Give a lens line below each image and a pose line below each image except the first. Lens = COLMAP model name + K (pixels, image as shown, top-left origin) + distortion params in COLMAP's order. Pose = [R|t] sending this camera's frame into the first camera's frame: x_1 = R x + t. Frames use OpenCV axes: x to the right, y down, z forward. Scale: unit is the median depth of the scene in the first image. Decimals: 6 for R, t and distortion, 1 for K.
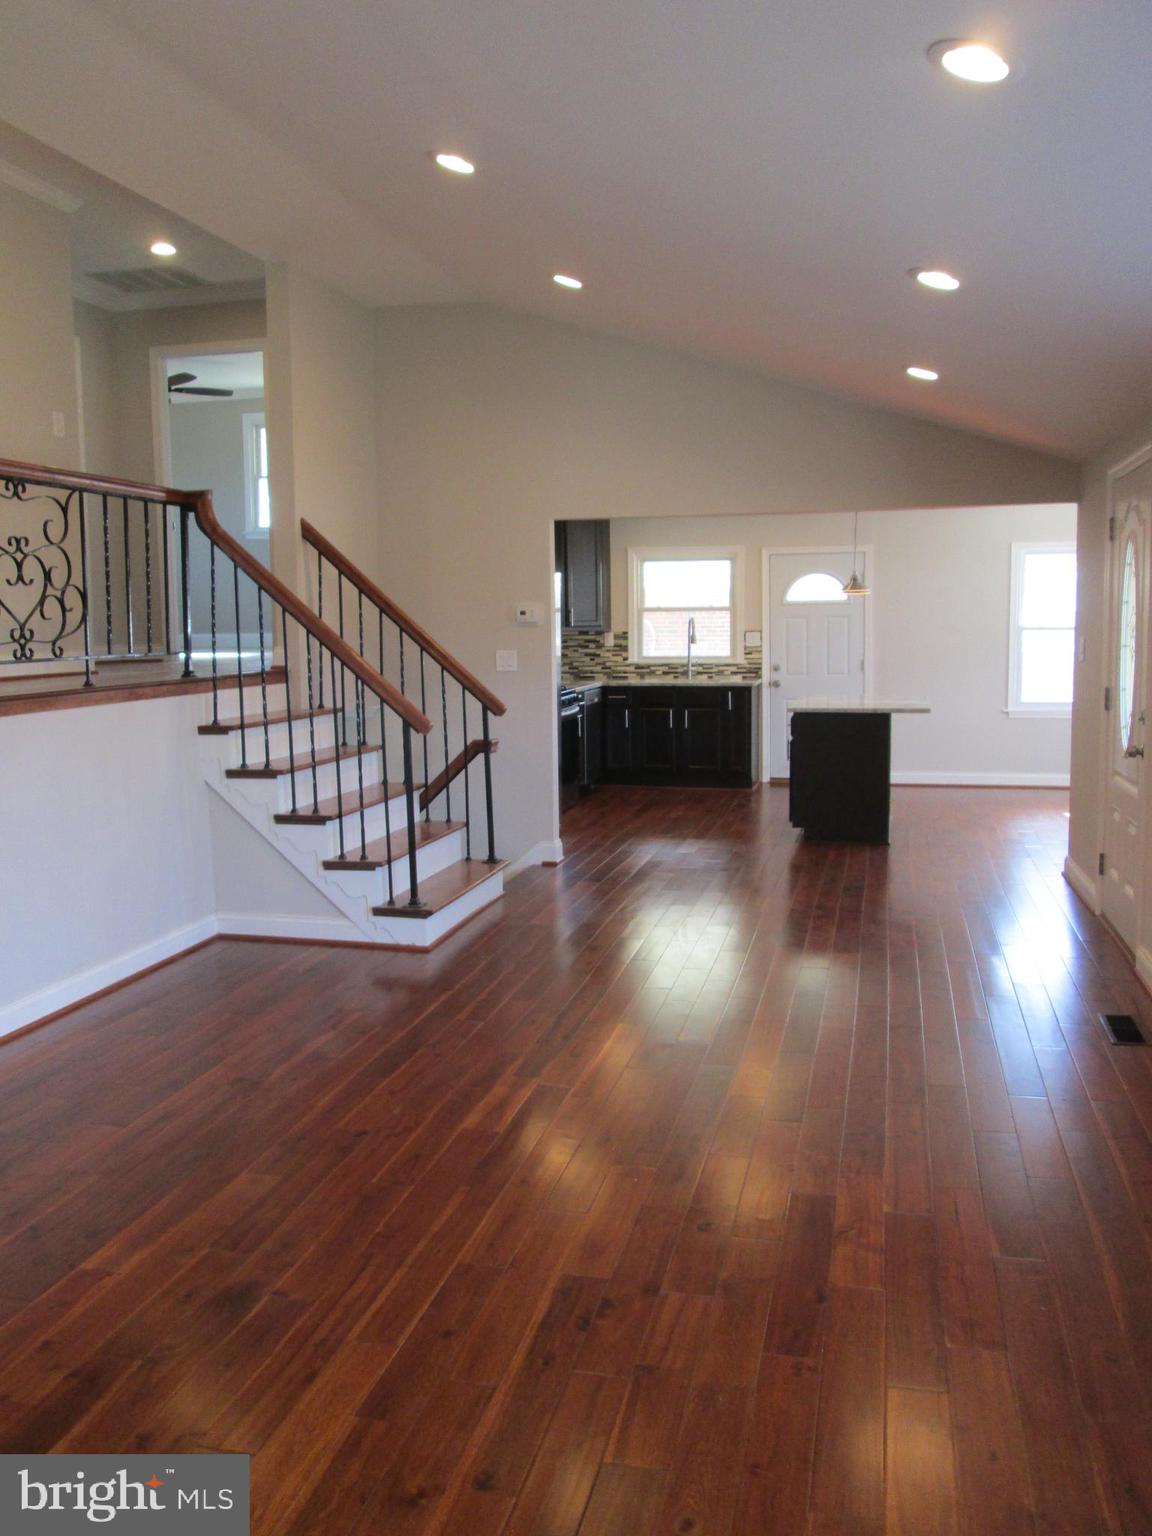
lens RADIAL K [[1279.2, 0, 571.2], [0, 1279.2, 783.7], [0, 0, 1]] dist [-0.042978, 0.008441]
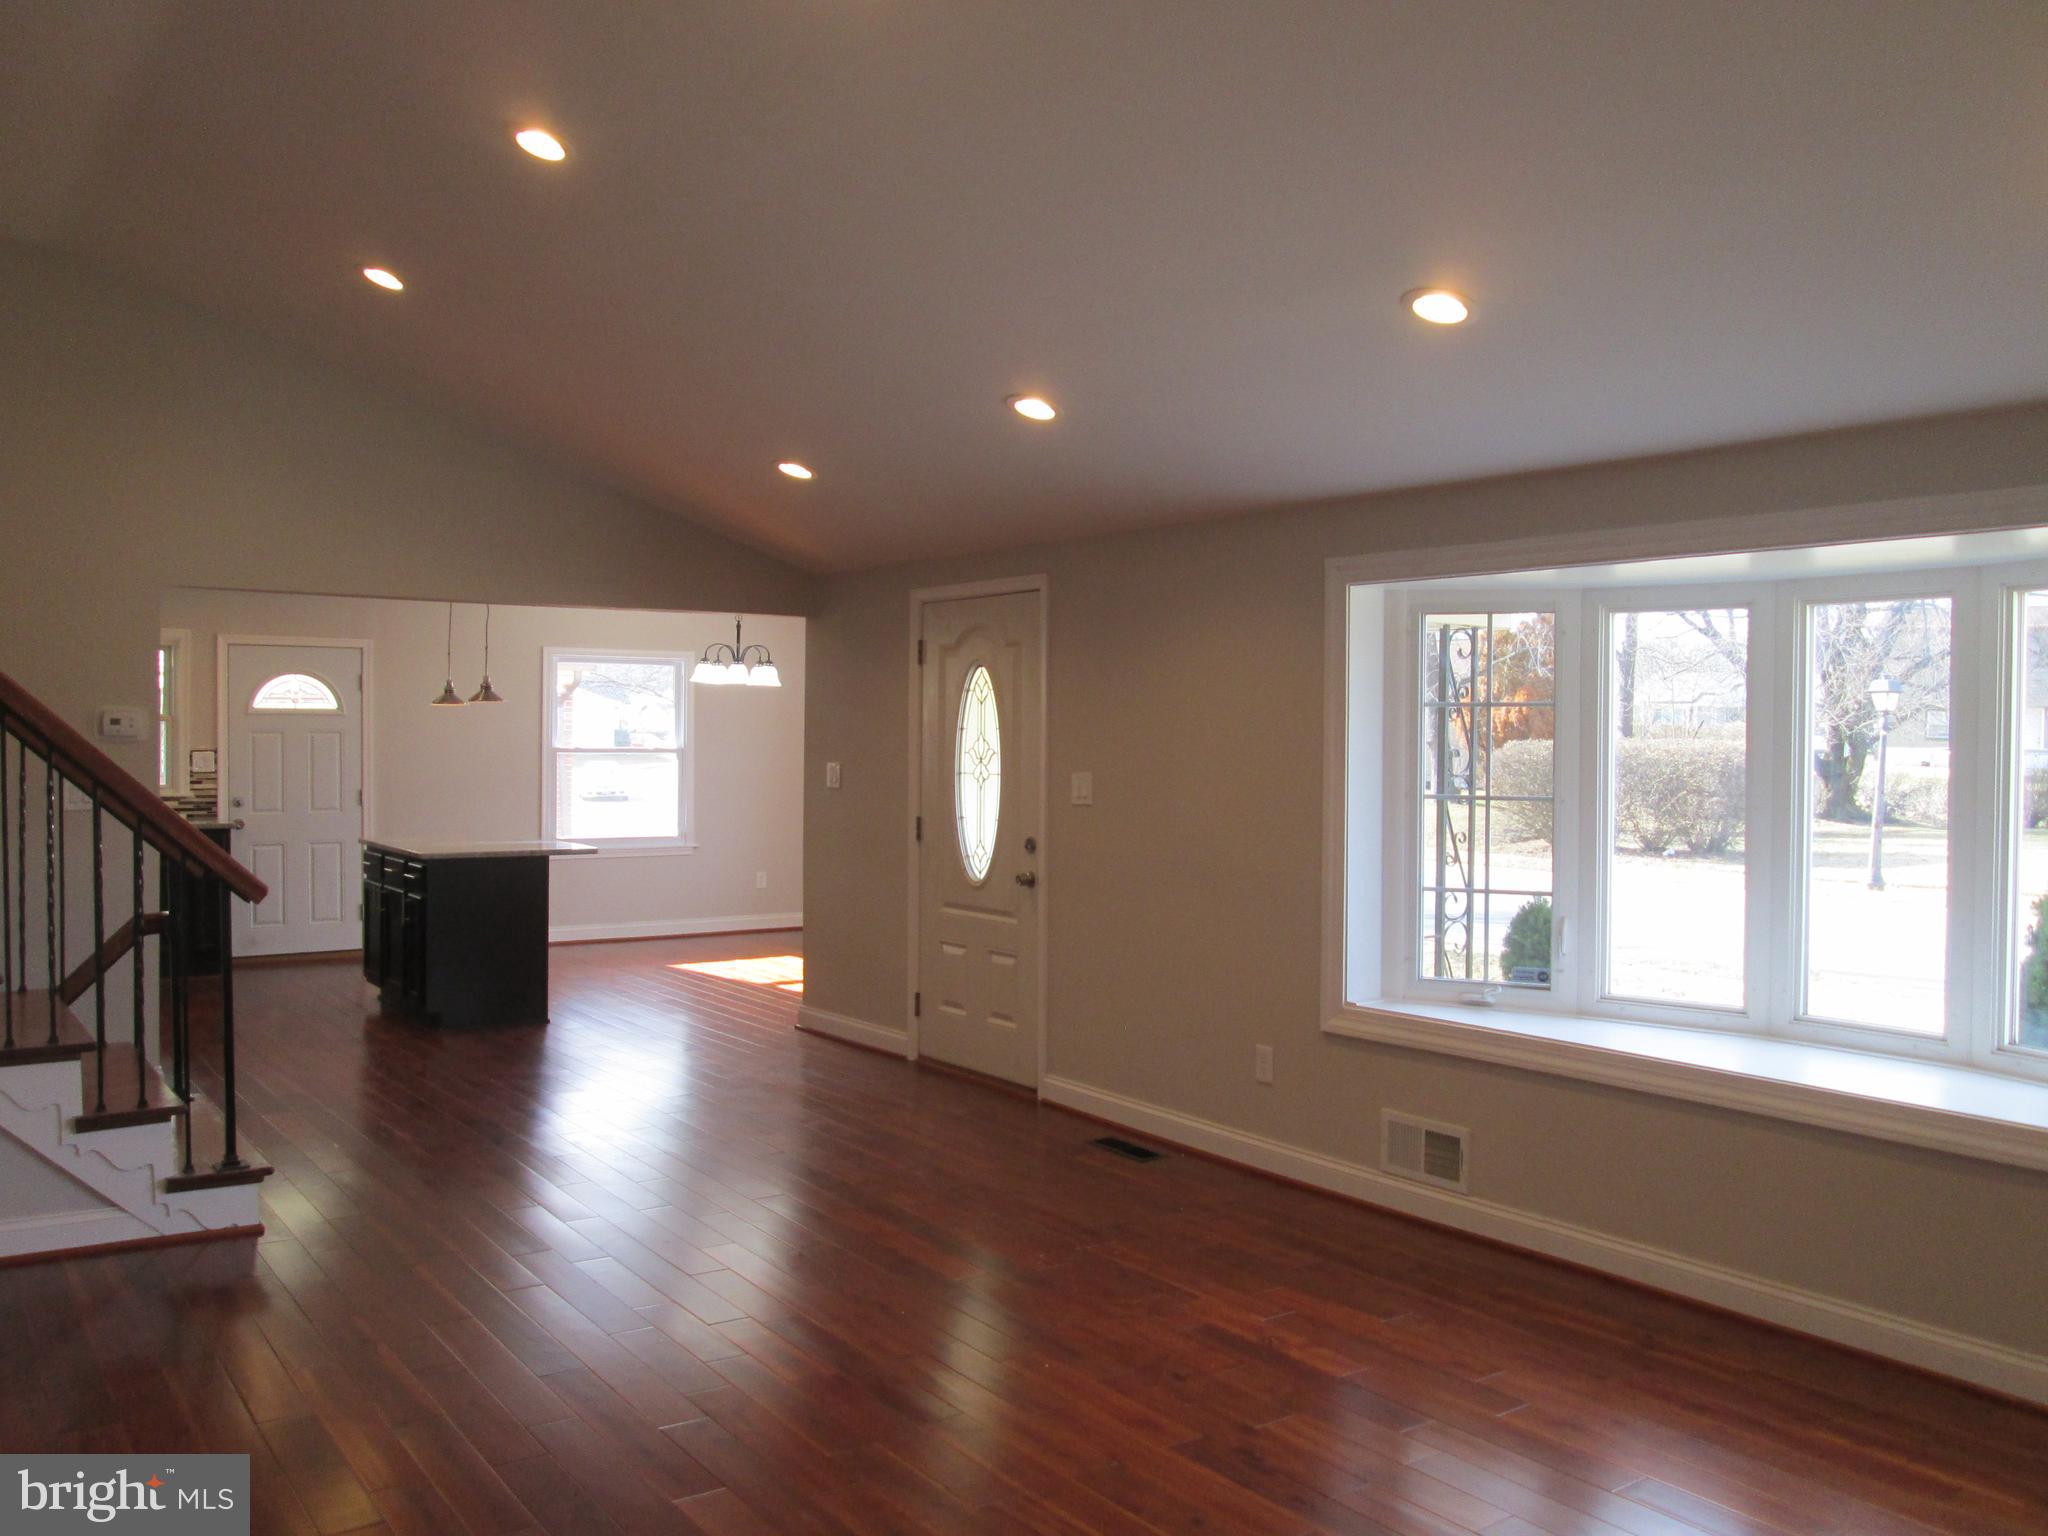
lens RADIAL K [[1705.6, 0, 1010.4], [0, 1705.6, 757.9], [0, 0, 1]] dist [-0.042978, 0.008441]
pose [[0.658274, 0.007725, 0.752739, -0.436721], [0.078808, 0.993745, -0.079117, -0.010882], [-0.748642, 0.111403, 0.653548, 0.096424]]
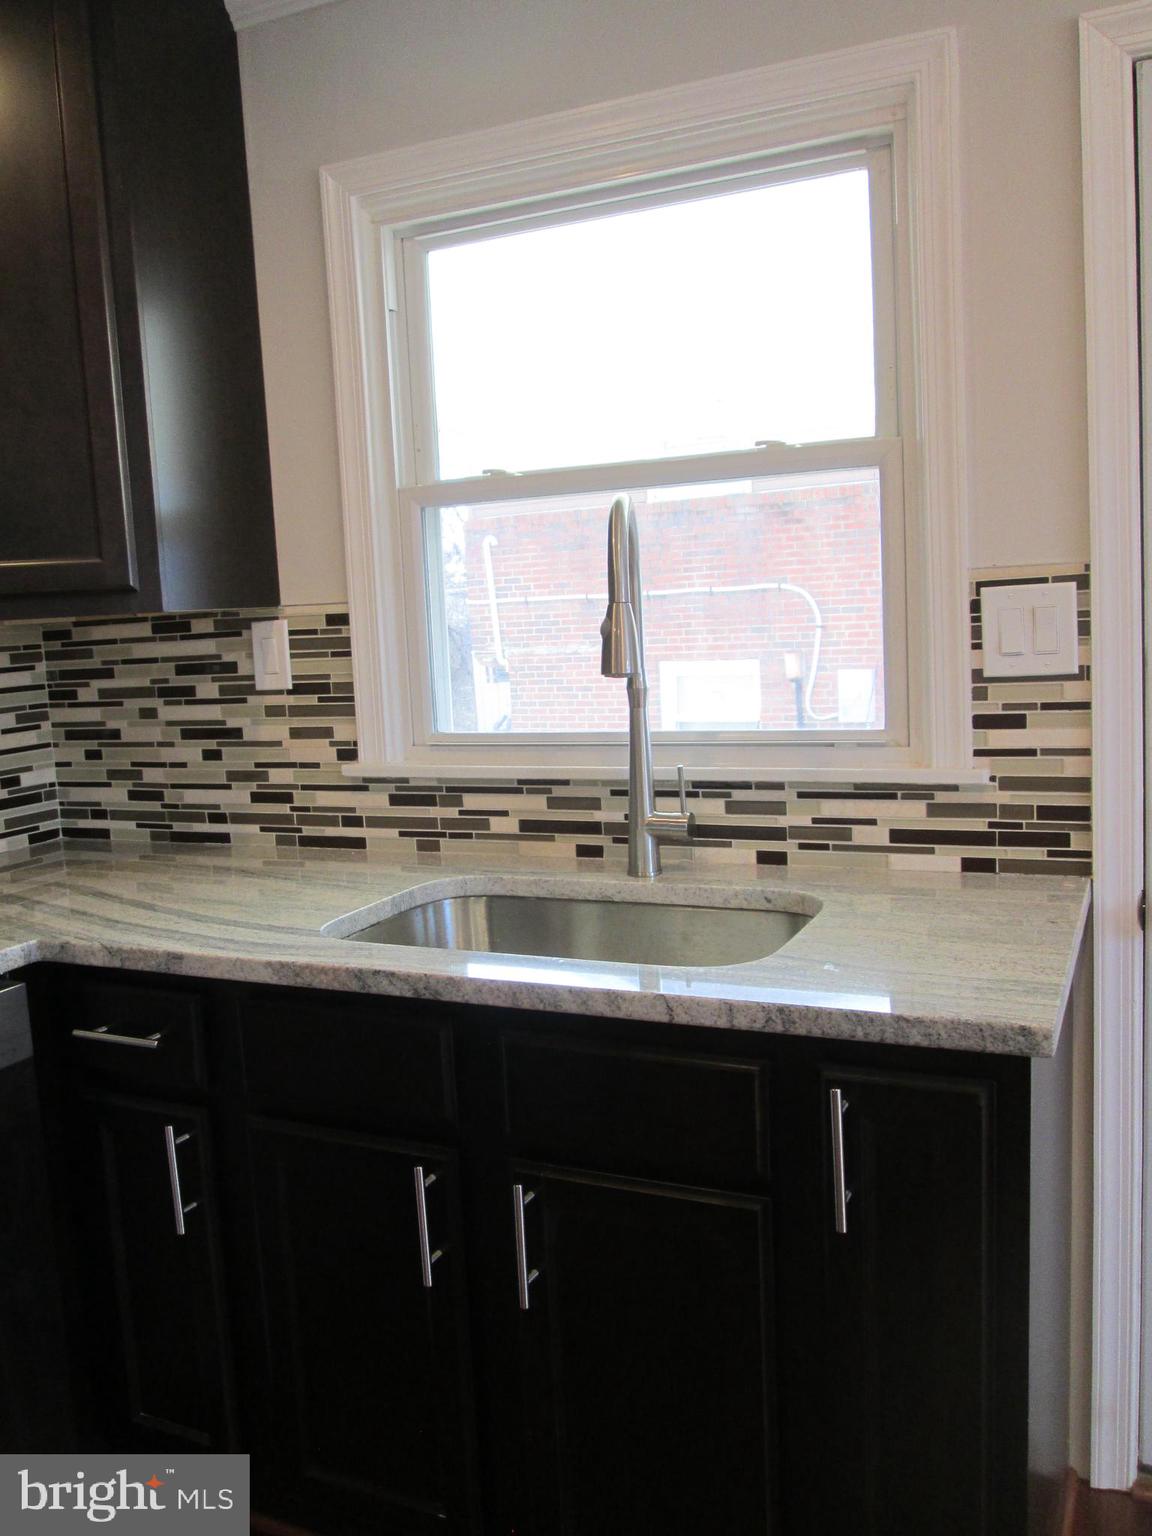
lens RADIAL K [[1279.2, 0, 567.5], [0, 1279.2, 765.6], [0, 0, 1]] dist [-0.042978, 0.008441]
pose [[0.979661, -0.014627, -0.200127, 0.193227], [0.013781, 0.999889, -0.005620, -0.158249], [0.200187, 0.002748, 0.979754, 1.372320]]
